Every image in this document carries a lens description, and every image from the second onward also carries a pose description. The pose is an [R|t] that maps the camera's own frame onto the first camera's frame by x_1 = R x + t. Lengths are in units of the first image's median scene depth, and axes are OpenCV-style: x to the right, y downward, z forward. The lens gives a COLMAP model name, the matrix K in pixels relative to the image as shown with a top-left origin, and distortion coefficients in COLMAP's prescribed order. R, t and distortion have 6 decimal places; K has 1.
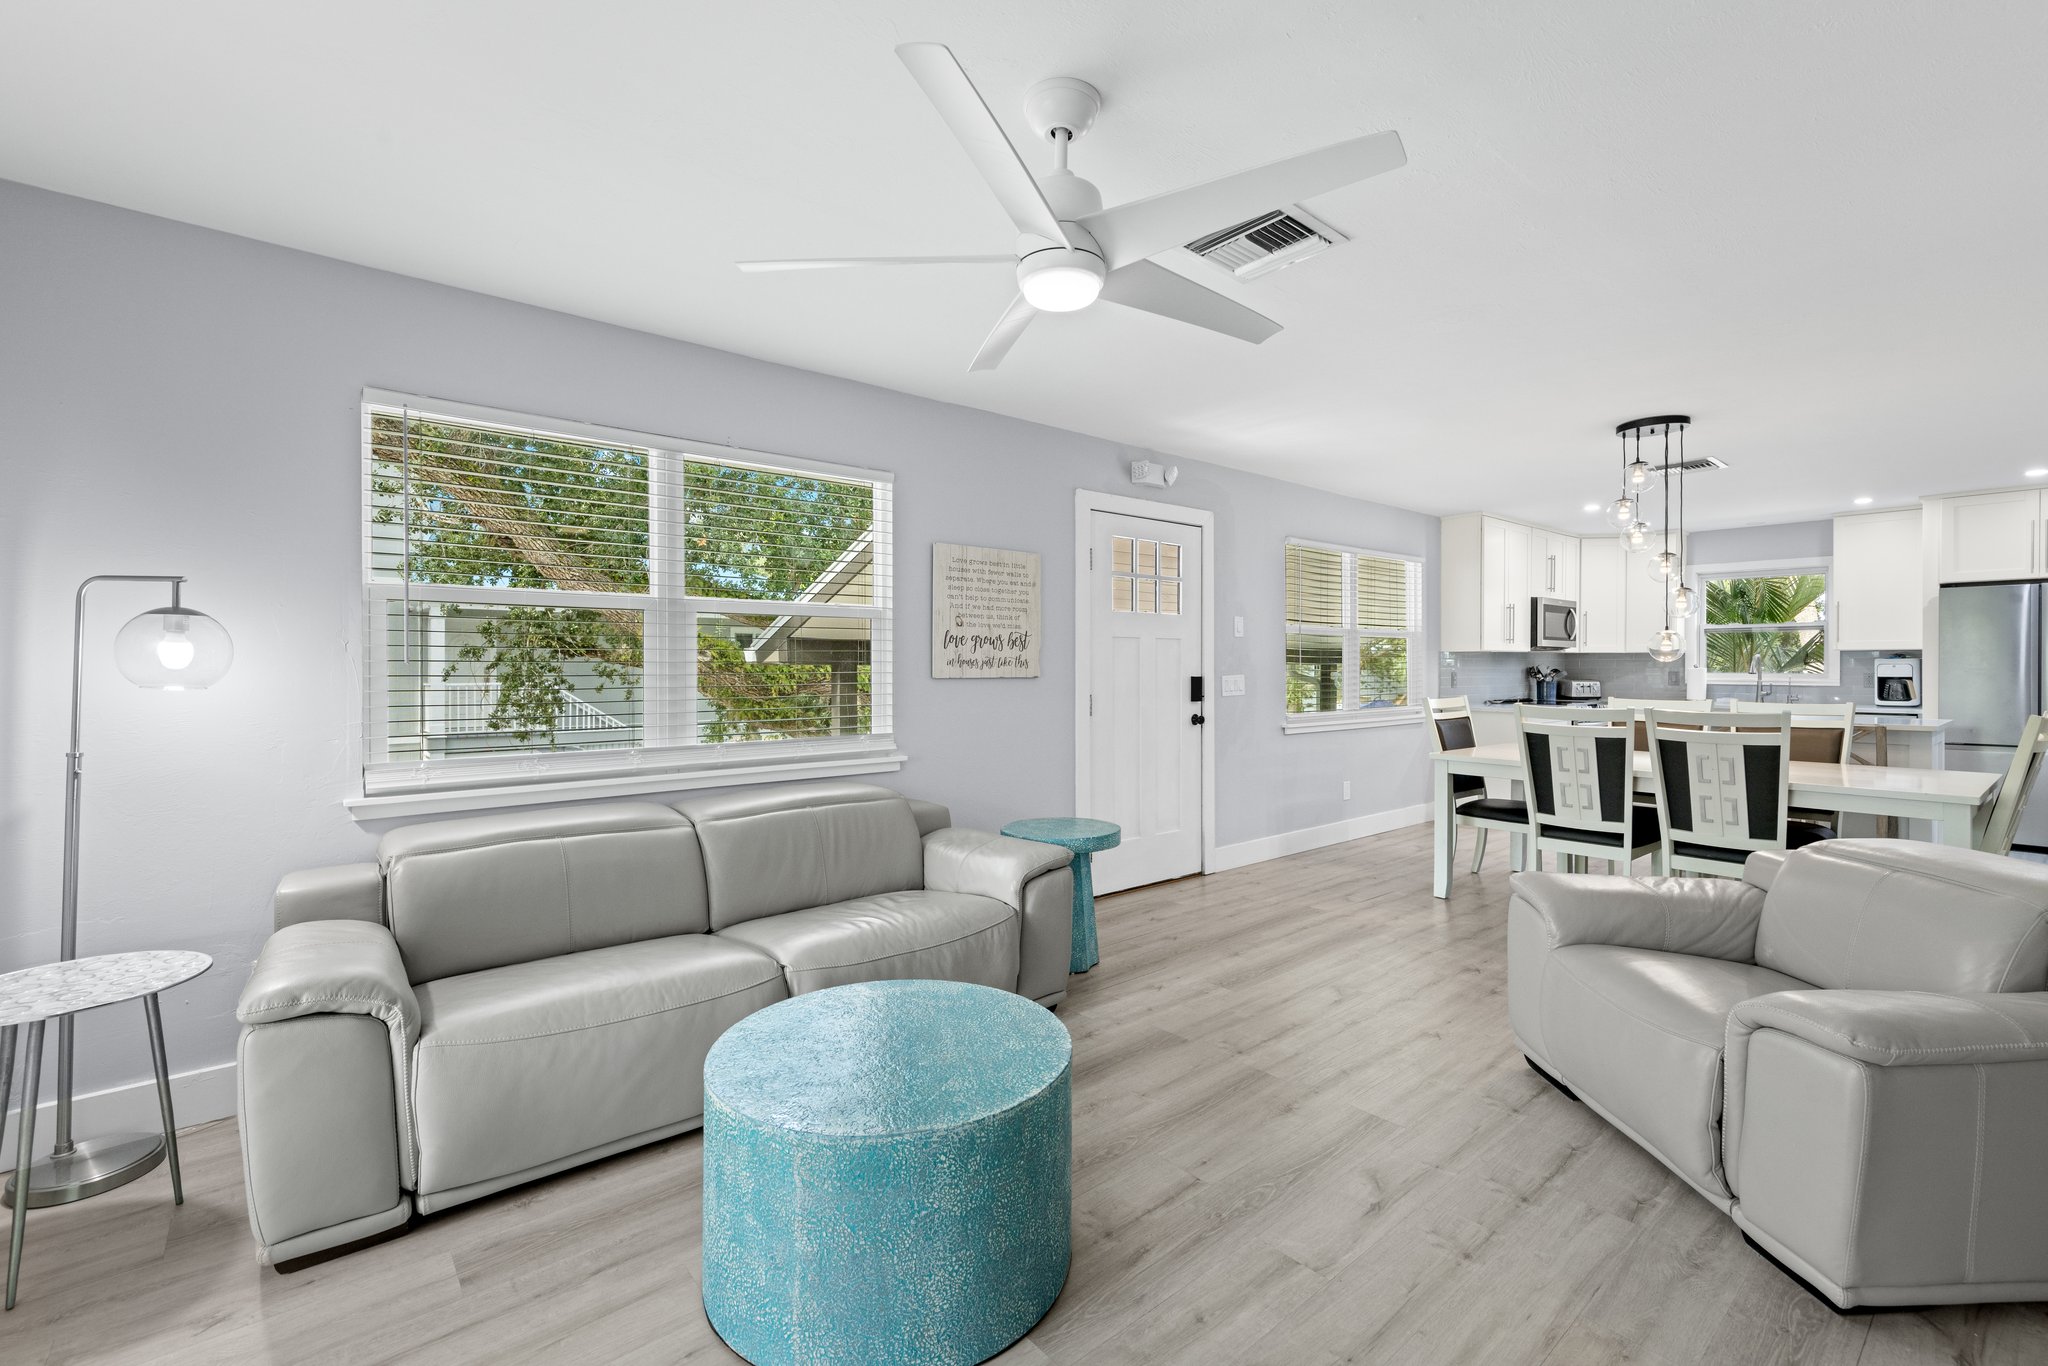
lens RADIAL K [[863.2, 0, 1010.8], [0, 863.2, 674.0], [0, 0, 1]] dist [-0.017640, -0.001234]
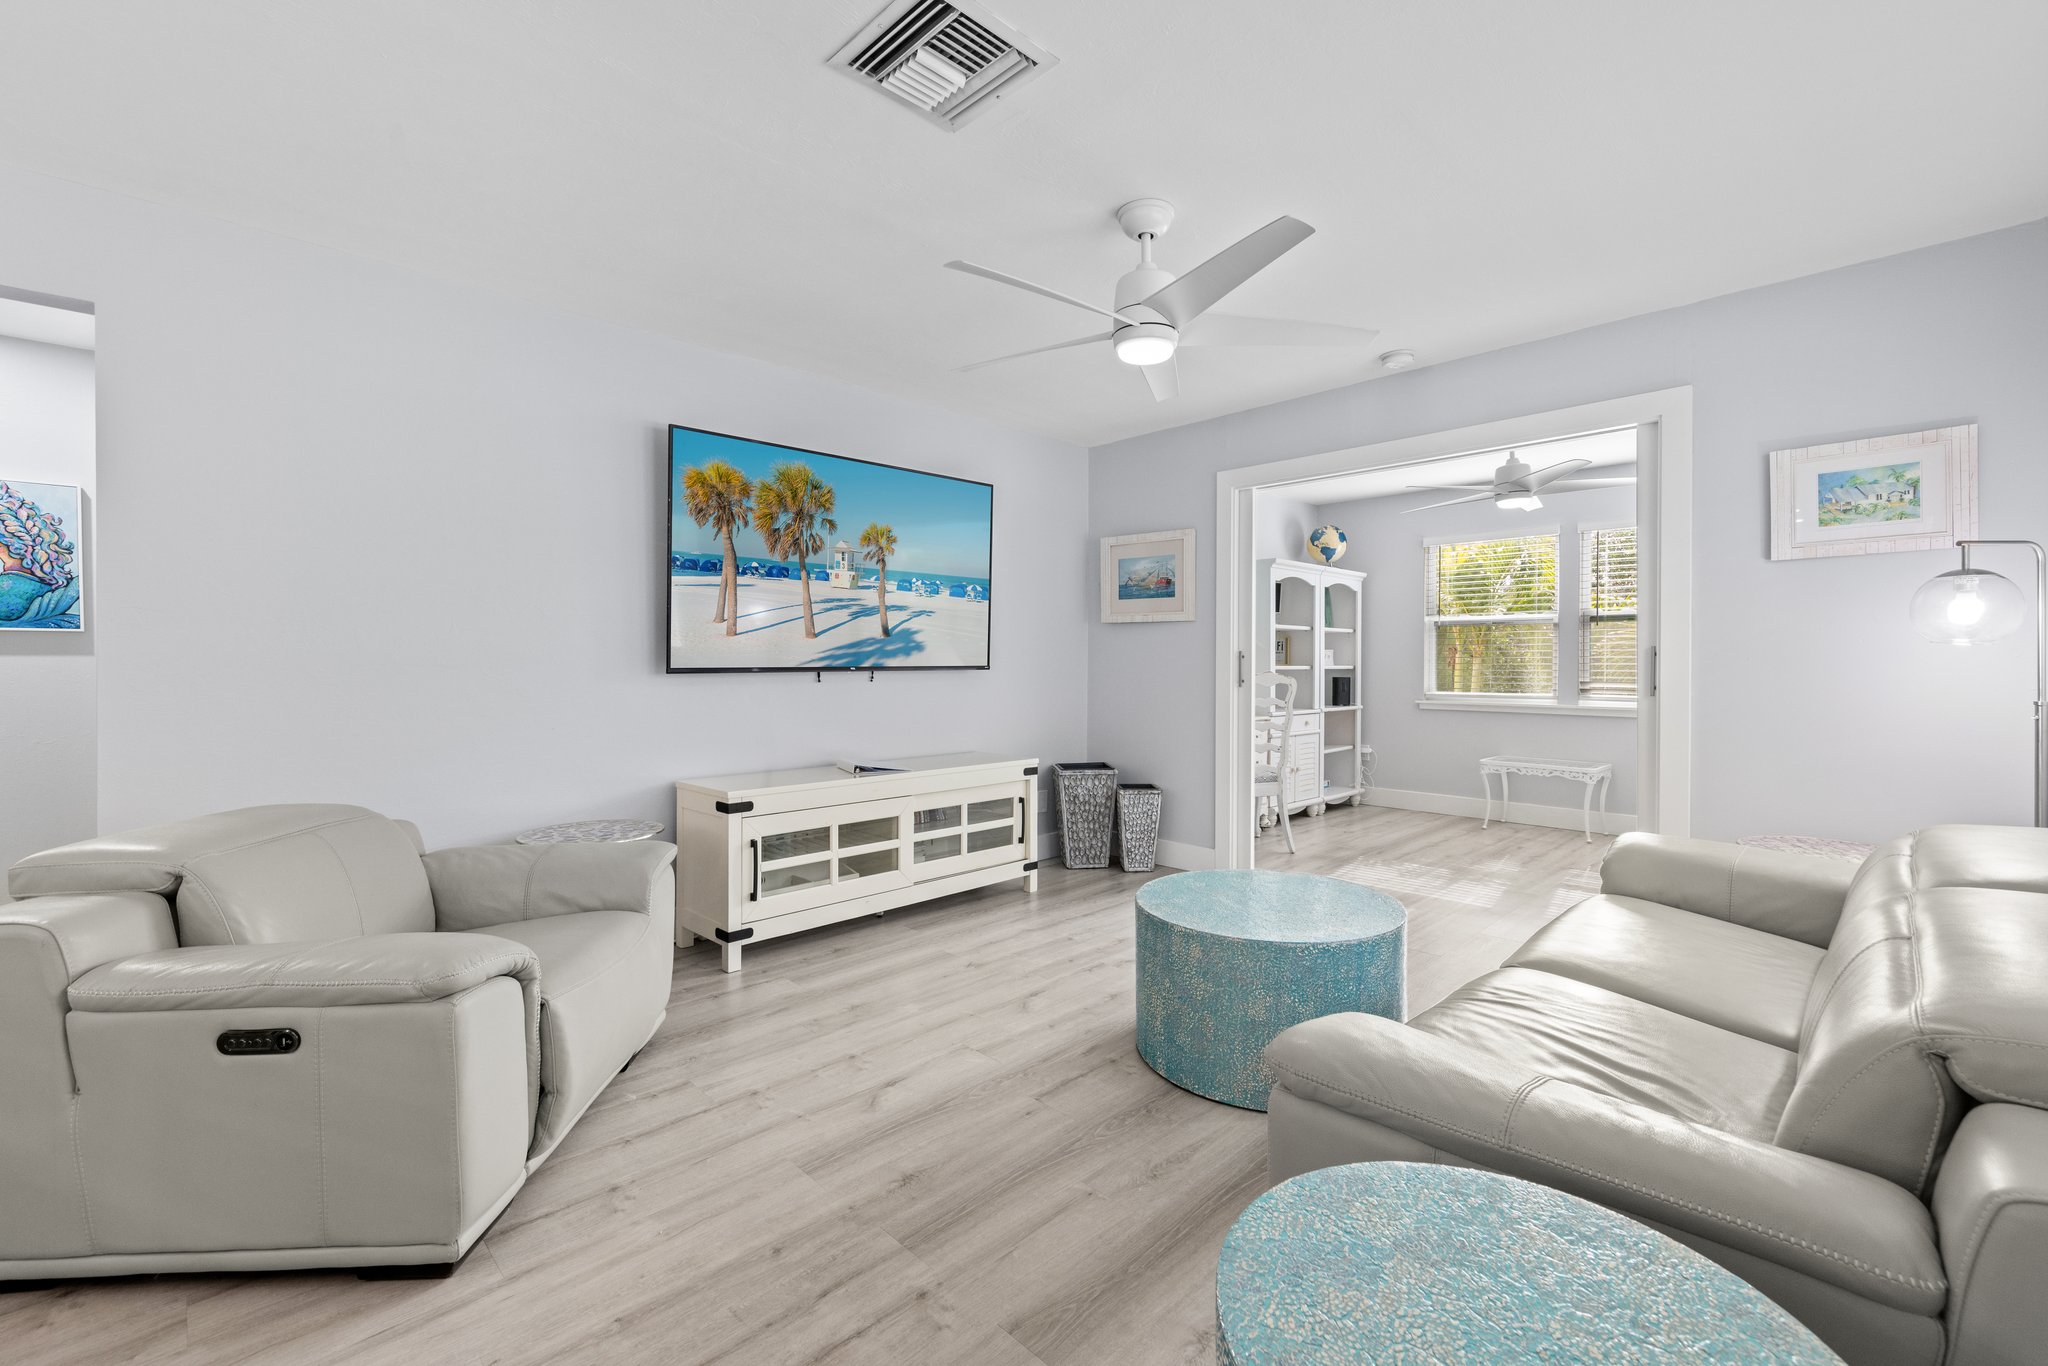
lens RADIAL K [[863.2, 0, 1055.2], [0, 863.2, 666.6], [0, 0, 1]] dist [-0.017640, -0.001234]
pose [[-0.991971, 0.003493, -0.126420, 0.157927], [0.001658, 0.999892, 0.014615, 0.014509], [0.126458, 0.014288, -0.991869, 0.987329]]
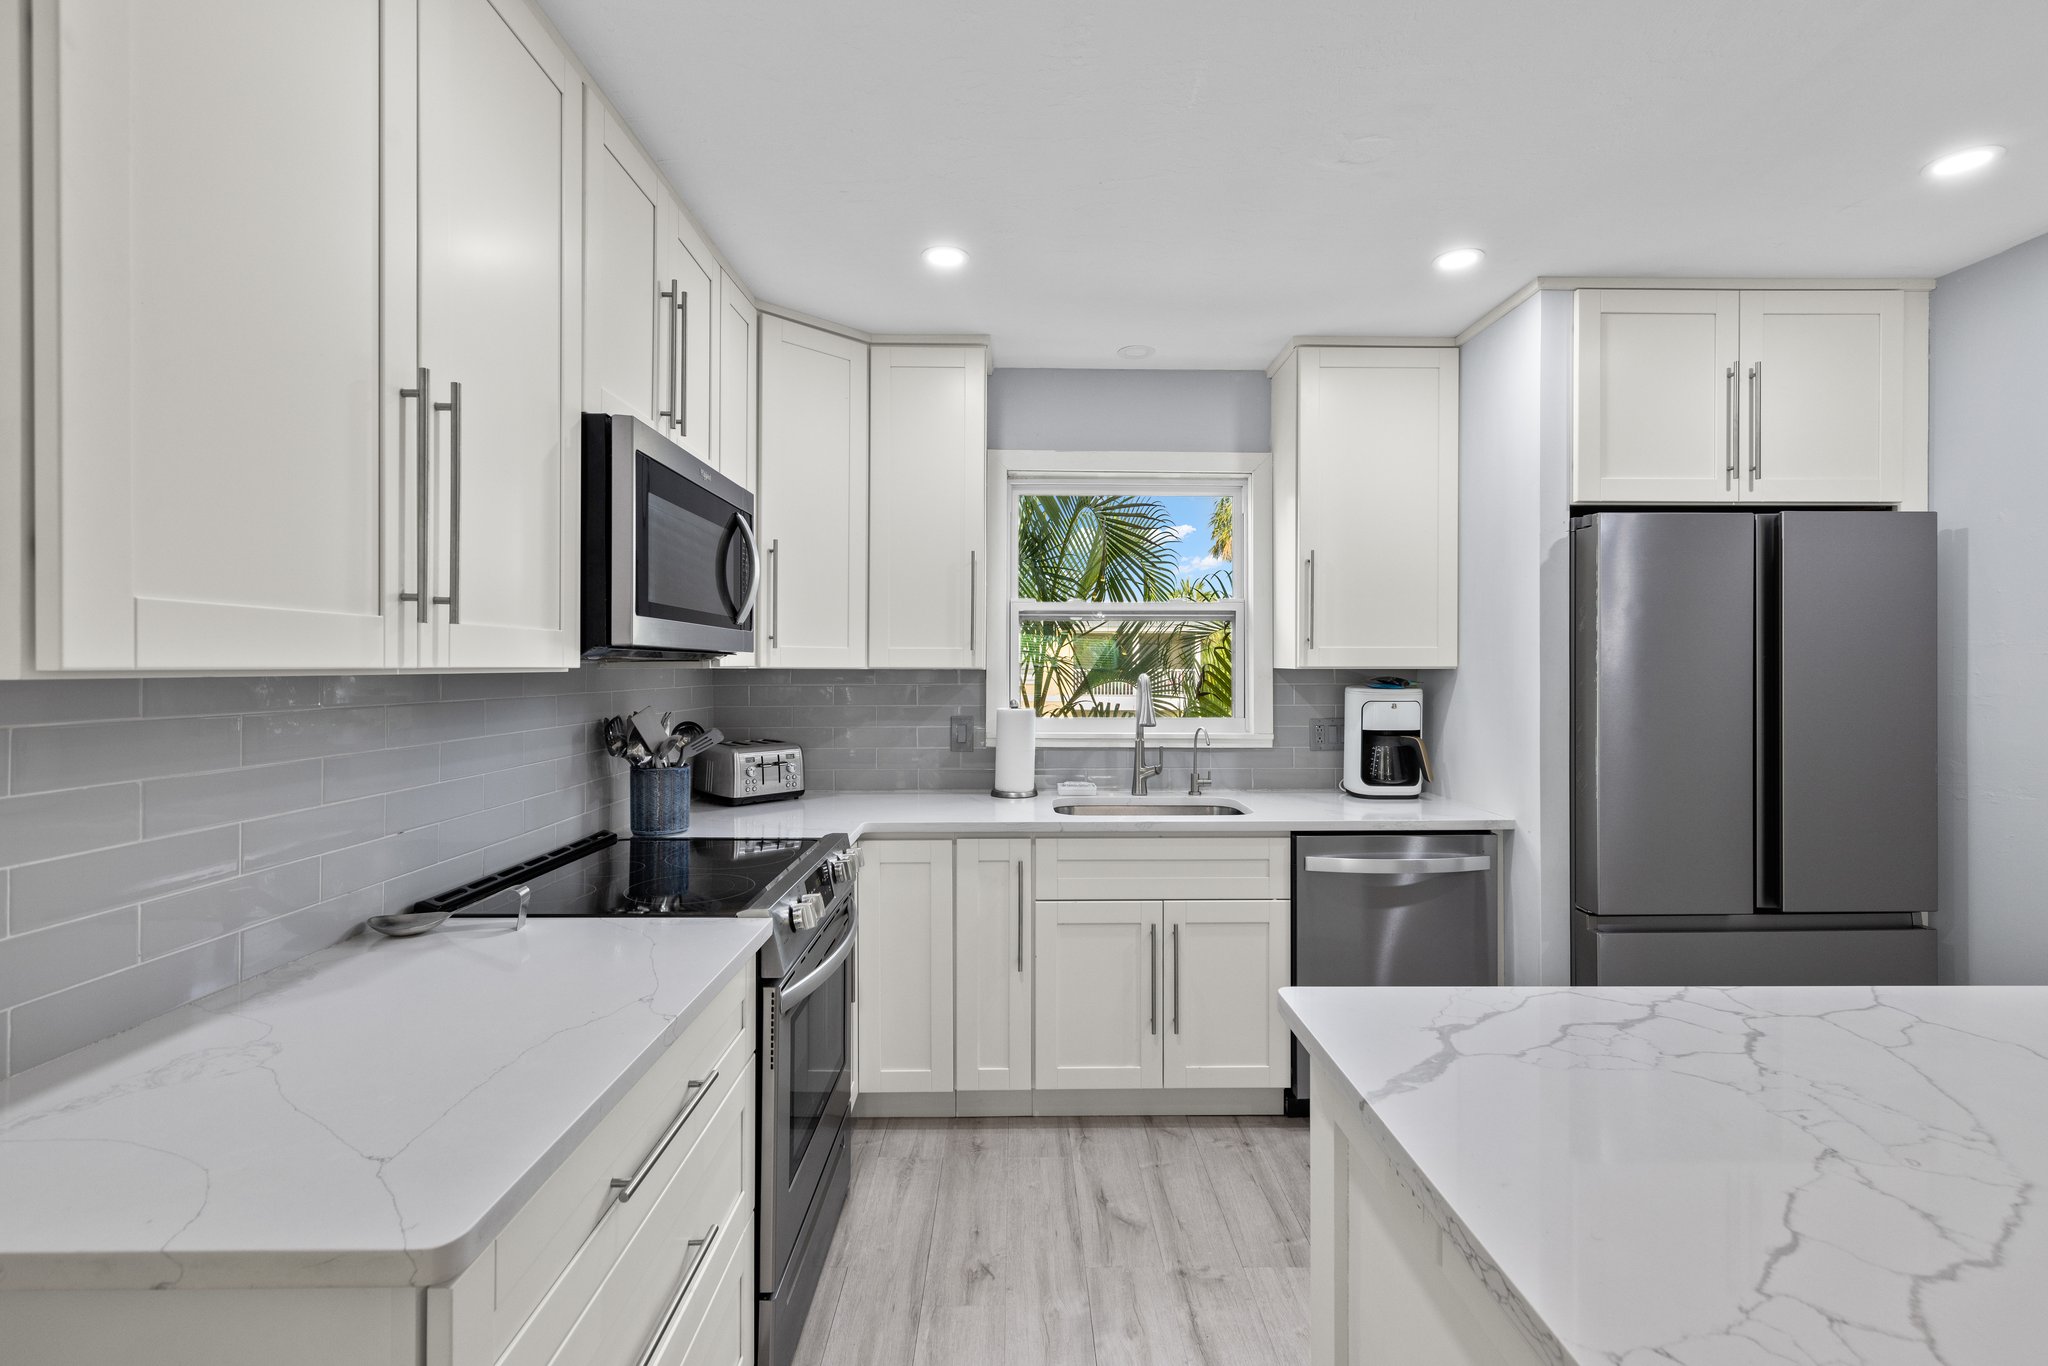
lens RADIAL K [[940.6, 0, 1023.4], [0, 940.6, 676.1], [0, 0, 1]] dist [0.000439, 0.000085]
pose [[0.614443, -0.004317, 0.788949, 0.821597], [0.005346, 0.999985, 0.001308, -0.040431], [-0.788943, 0.003414, 0.614457, 1.293403]]
